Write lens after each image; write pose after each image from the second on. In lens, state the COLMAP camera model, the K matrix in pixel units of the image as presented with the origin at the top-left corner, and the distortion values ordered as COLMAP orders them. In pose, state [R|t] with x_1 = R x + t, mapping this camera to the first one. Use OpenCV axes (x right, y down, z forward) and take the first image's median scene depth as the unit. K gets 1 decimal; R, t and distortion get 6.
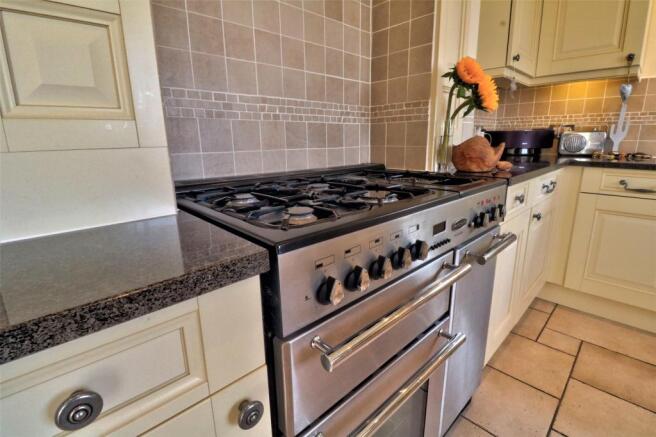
lens RADIAL K [[307.5, 0, 330.7], [0, 307.5, 219.3], [0, 0, 1]] dist [-0.020591, -0.001730]
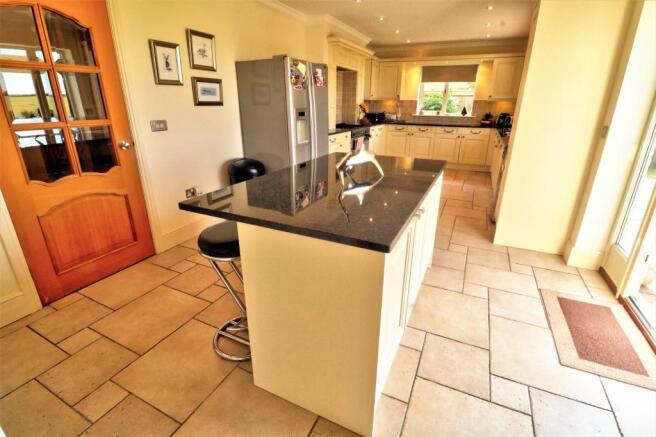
lens RADIAL K [[307.5, 0, 330.8], [0, 307.5, 215.2], [0, 0, 1]] dist [-0.020591, -0.001730]
pose [[0.936777, -0.090877, 0.337920, -1.455211], [0.053311, 0.991480, 0.118853, 0.534798], [-0.345842, -0.093324, 0.933640, -2.825989]]
